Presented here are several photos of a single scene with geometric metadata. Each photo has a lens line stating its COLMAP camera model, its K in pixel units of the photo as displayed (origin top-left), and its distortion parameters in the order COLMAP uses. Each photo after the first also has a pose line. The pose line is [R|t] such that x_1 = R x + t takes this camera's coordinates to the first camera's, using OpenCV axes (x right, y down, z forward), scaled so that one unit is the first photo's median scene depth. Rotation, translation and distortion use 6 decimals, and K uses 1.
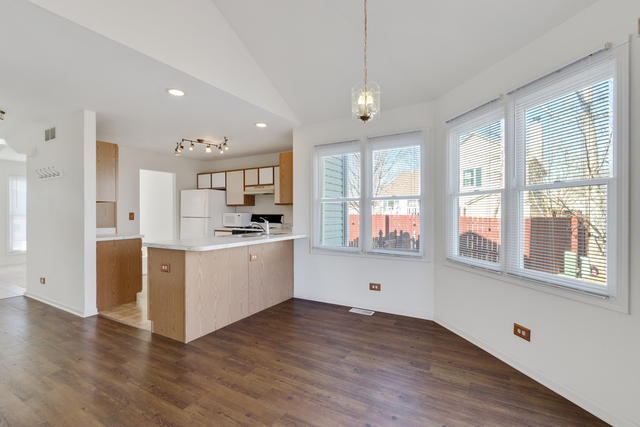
lens RADIAL K [[298.0, 0, 323.7], [0, 298.0, 213.3], [0, 0, 1]] dist [0.008926, -0.003333]
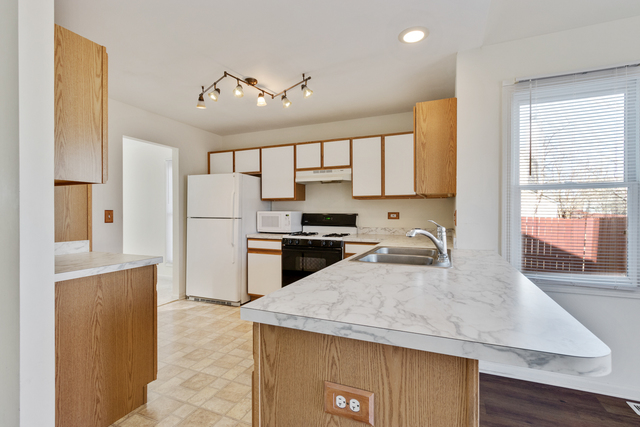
lens RADIAL K [[298.0, 0, 327.8], [0, 298.0, 213.0], [0, 0, 1]] dist [0.008926, -0.003333]
pose [[0.990341, 0.001998, 0.138639, -0.290370], [-0.002326, 0.999995, 0.002205, 0.001481], [-0.138634, -0.002506, 0.990340, 0.355535]]
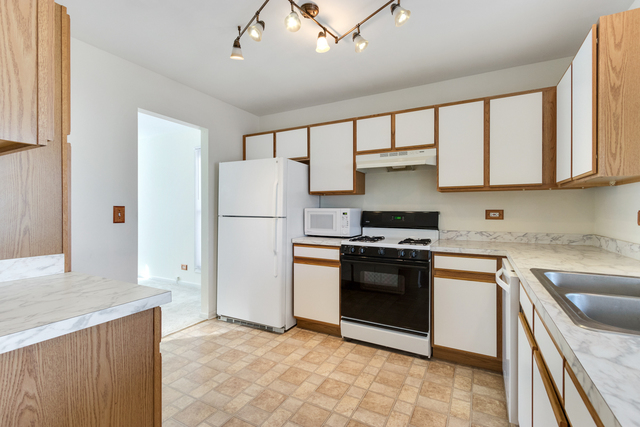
lens RADIAL K [[298.0, 0, 321.7], [0, 298.0, 212.2], [0, 0, 1]] dist [0.008926, -0.003333]
pose [[0.999609, 0.003726, 0.027715, -0.340175], [-0.003927, 0.999967, 0.007174, 0.002392], [-0.027688, -0.007280, 0.999590, 0.525655]]
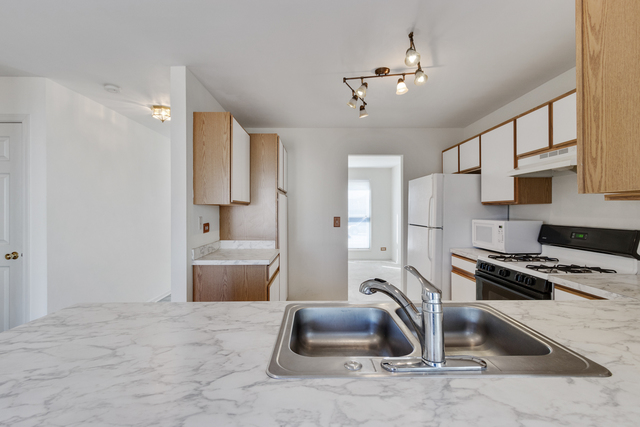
lens RADIAL K [[298.0, 0, 311.9], [0, 298.0, 215.4], [0, 0, 1]] dist [0.008926, -0.003333]
pose [[0.493236, 0.012556, -0.869805, -0.040234], [0.001597, 0.999881, 0.015339, -0.016352], [0.869894, -0.008954, 0.493158, 0.553562]]
